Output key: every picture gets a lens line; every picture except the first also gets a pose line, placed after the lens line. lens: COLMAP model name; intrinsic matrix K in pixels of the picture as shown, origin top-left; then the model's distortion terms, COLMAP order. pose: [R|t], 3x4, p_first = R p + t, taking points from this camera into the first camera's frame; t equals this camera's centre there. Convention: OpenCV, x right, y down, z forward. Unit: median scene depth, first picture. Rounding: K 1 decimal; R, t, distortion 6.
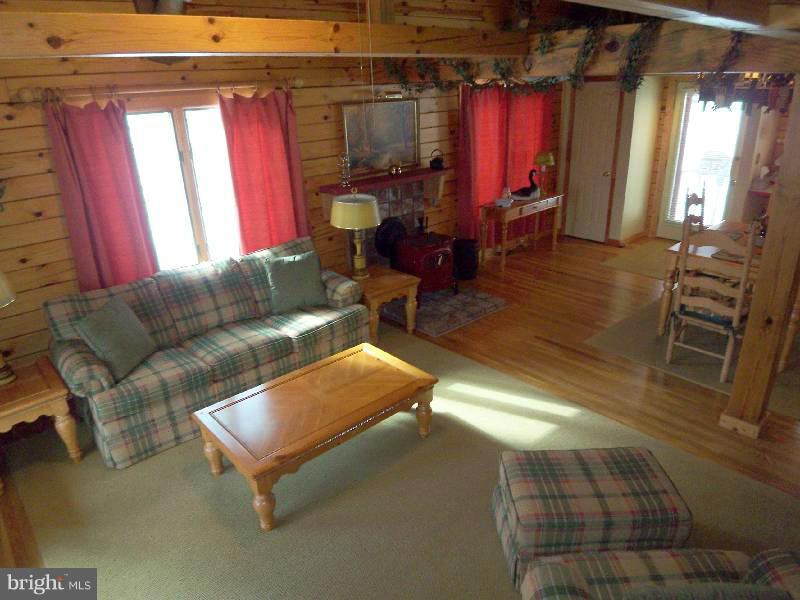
lens RADIAL K [[540.1, 0, 401.6], [0, 540.1, 306.2], [0, 0, 1]] dist [-0.004470, -0.045047]
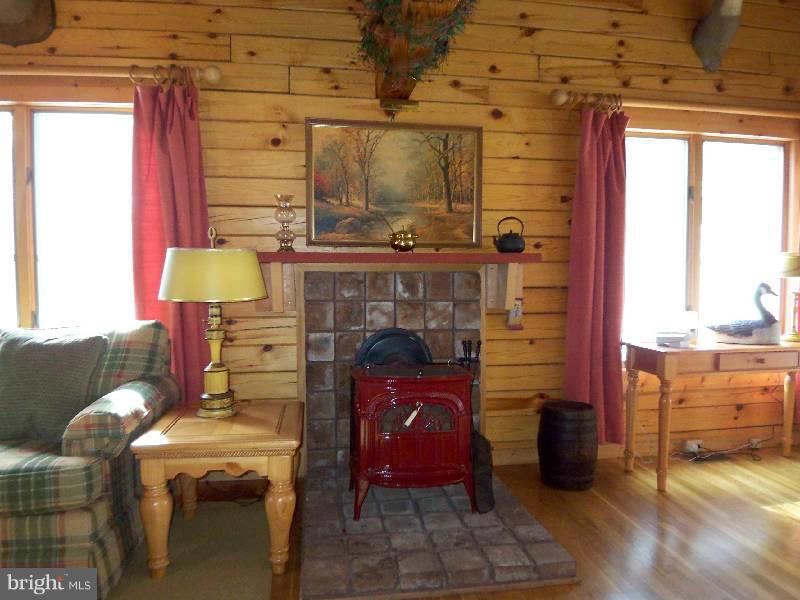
lens RADIAL K [[540.1, 0, 401.6], [0, 540.1, 306.2], [0, 0, 1]] dist [-0.004470, -0.045047]
pose [[0.840993, 0.059388, -0.537777, 0.393321], [-0.232215, 0.937373, -0.259629, -0.072118], [0.488679, 0.343227, 0.802115, 0.832175]]
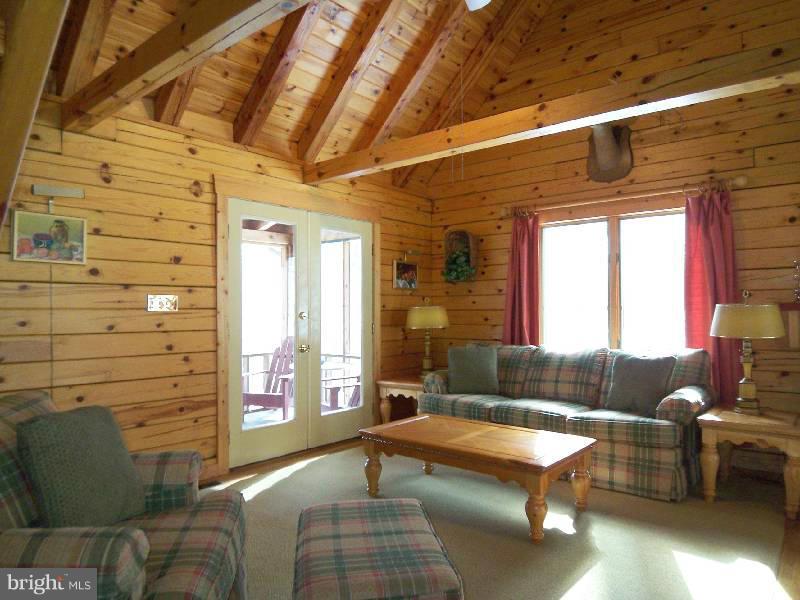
lens RADIAL K [[540.1, 0, 401.6], [0, 540.1, 306.2], [0, 0, 1]] dist [-0.004470, -0.045047]
pose [[0.144062, 0.025937, -0.989229, 0.710030], [-0.380073, 0.924433, -0.031112, 0.016819], [0.913669, 0.380462, 0.143034, 0.522022]]
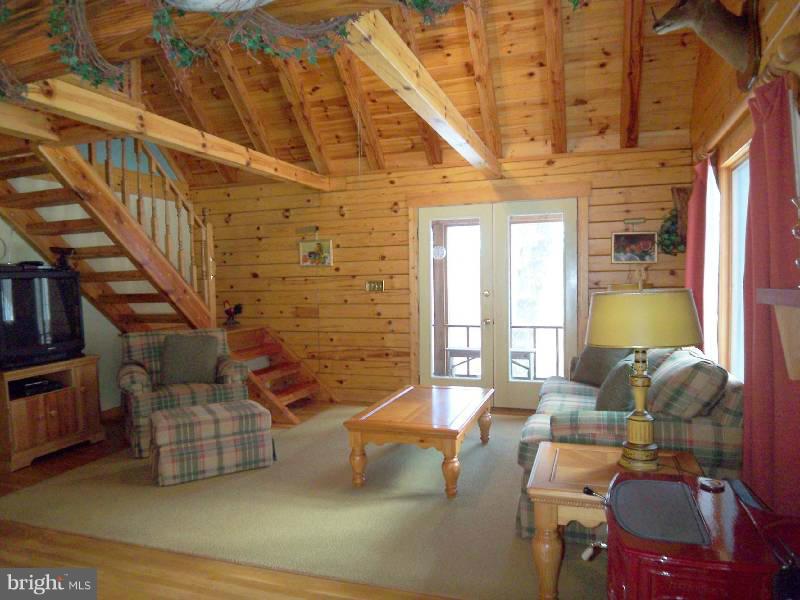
lens RADIAL K [[540.1, 0, 401.6], [0, 540.1, 306.2], [0, 0, 1]] dist [-0.004470, -0.045047]
pose [[-0.871427, 0.082920, -0.483467, 0.365290], [-0.136365, 0.905806, 0.401148, -0.439322], [0.471190, 0.415500, -0.778036, 1.542308]]
